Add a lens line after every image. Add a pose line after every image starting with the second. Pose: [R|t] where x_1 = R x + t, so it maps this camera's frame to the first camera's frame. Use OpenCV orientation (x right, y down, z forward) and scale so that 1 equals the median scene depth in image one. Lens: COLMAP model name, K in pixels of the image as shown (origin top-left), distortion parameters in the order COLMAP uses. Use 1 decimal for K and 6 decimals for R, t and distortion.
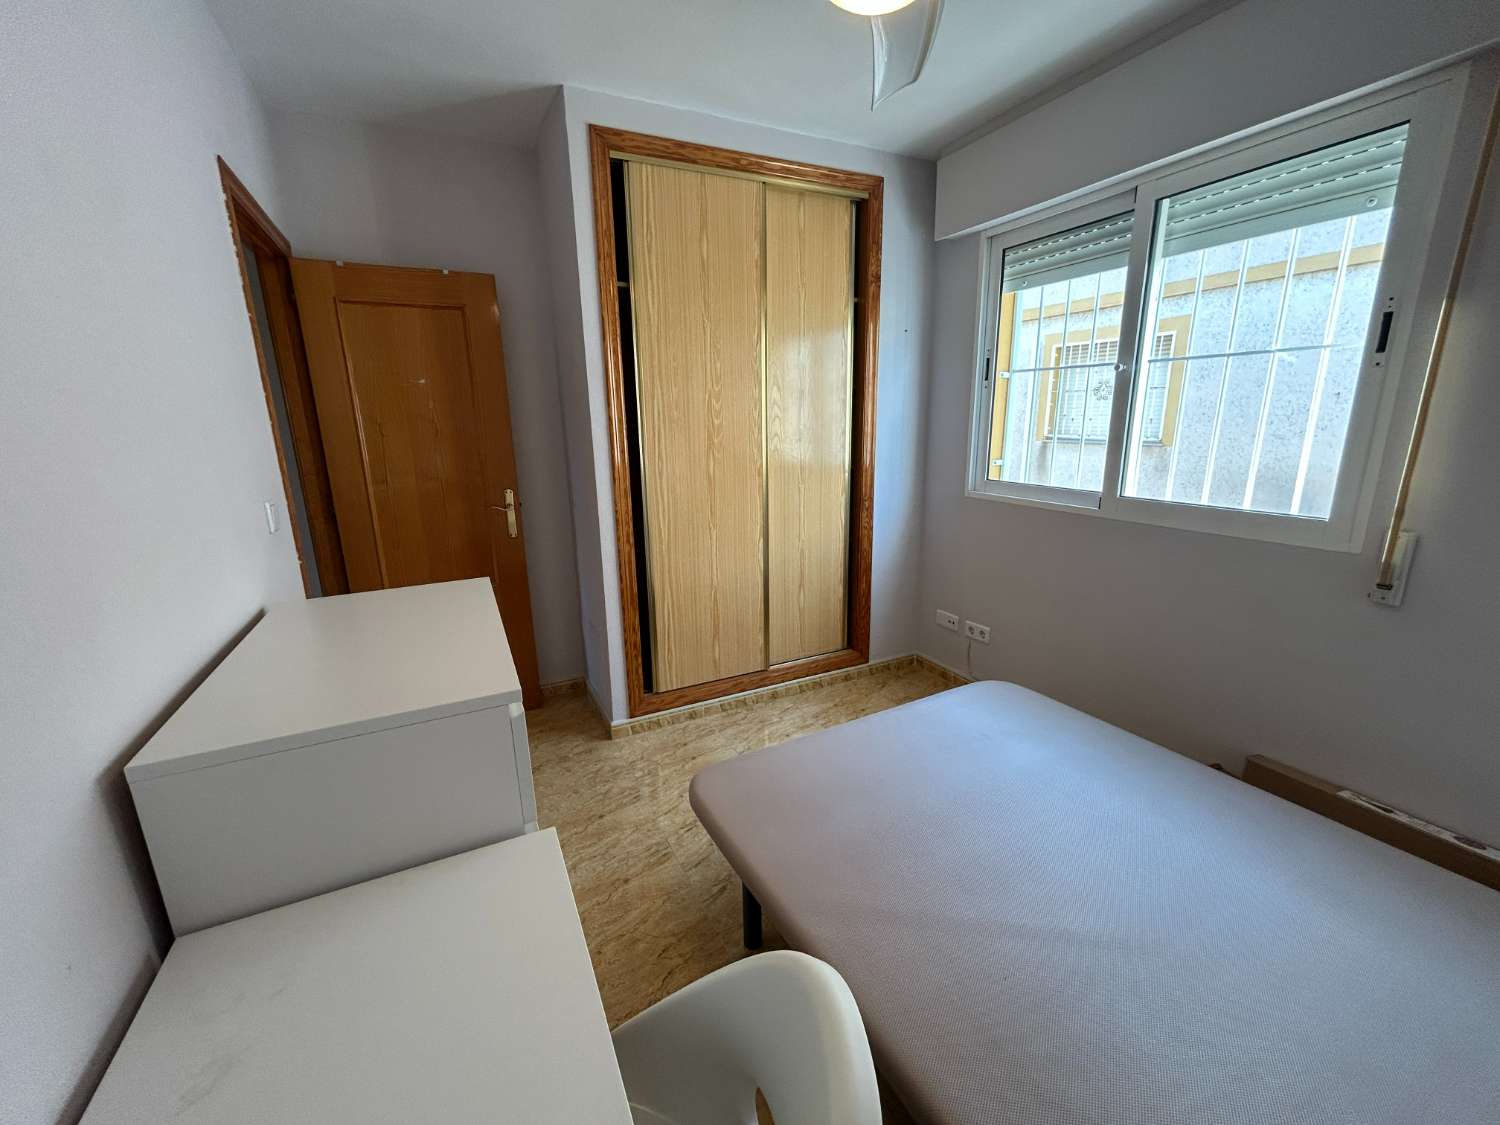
lens RADIAL K [[601.0, 0, 747.7], [0, 601.0, 560.3], [0, 0, 1]] dist [0.000491, -0.000106]
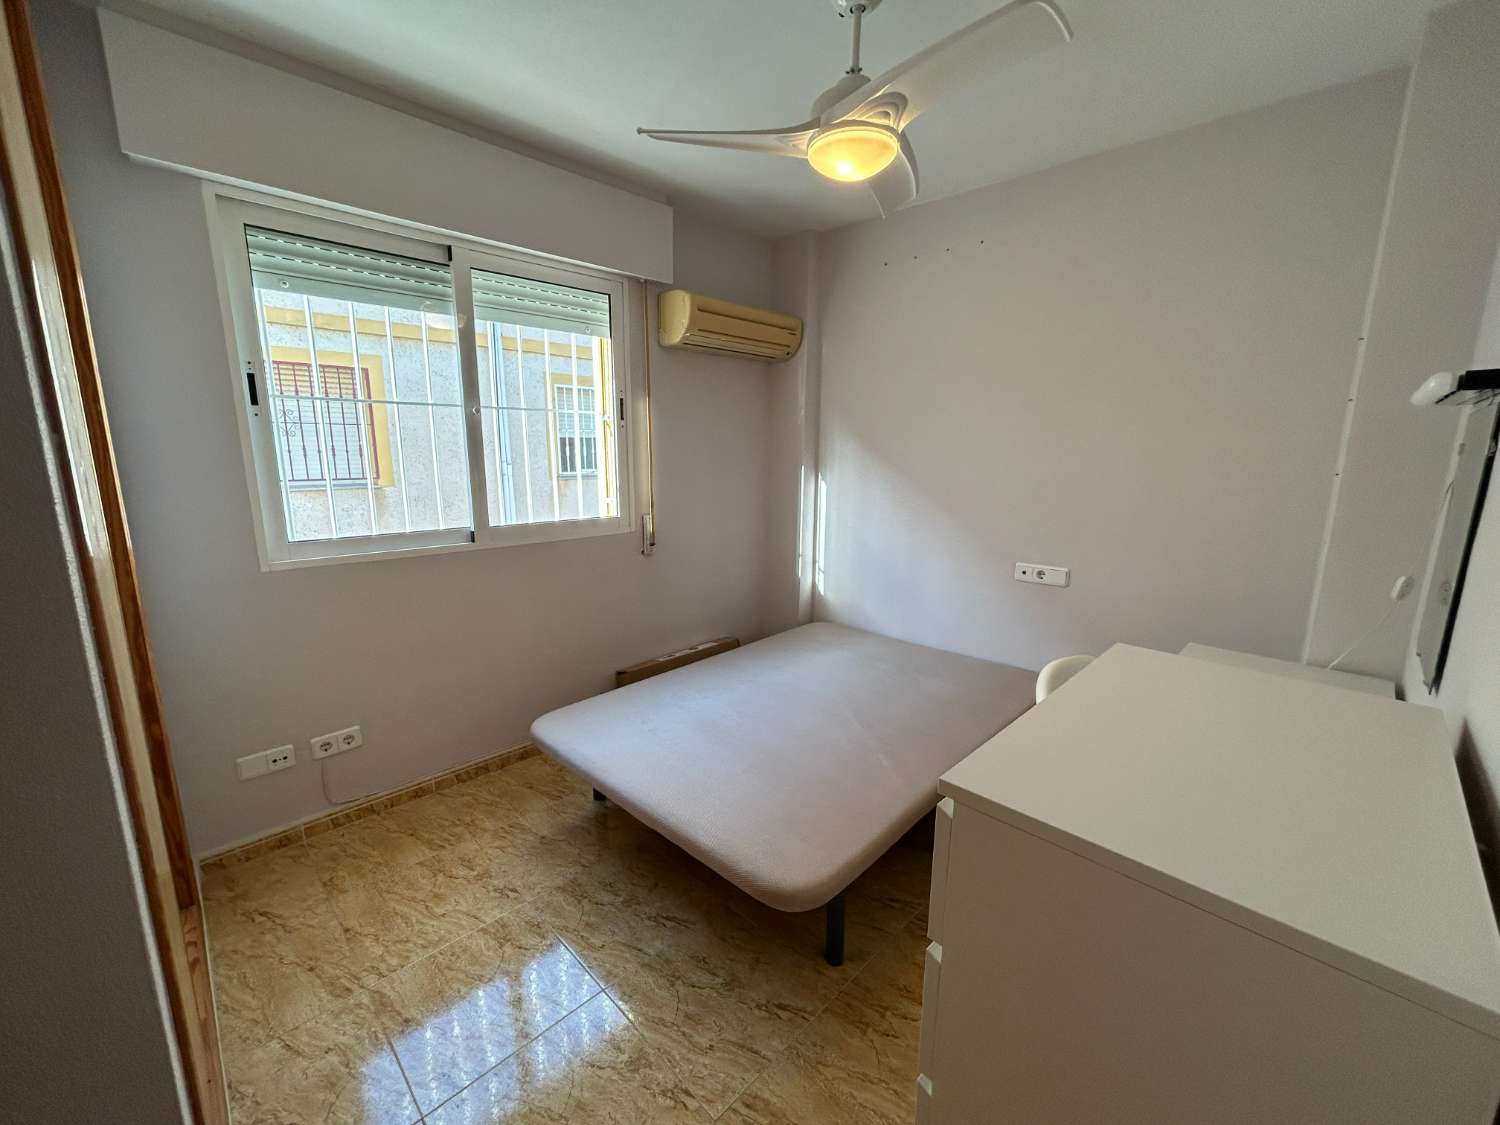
lens RADIAL K [[601.0, 0, 747.1], [0, 601.0, 565.1], [0, 0, 1]] dist [0.000491, -0.000106]
pose [[-0.309465, -0.162733, 0.936883, -0.626188], [0.229051, 0.943482, 0.239537, -0.215915], [-0.922912, 0.288722, -0.254701, 0.951618]]
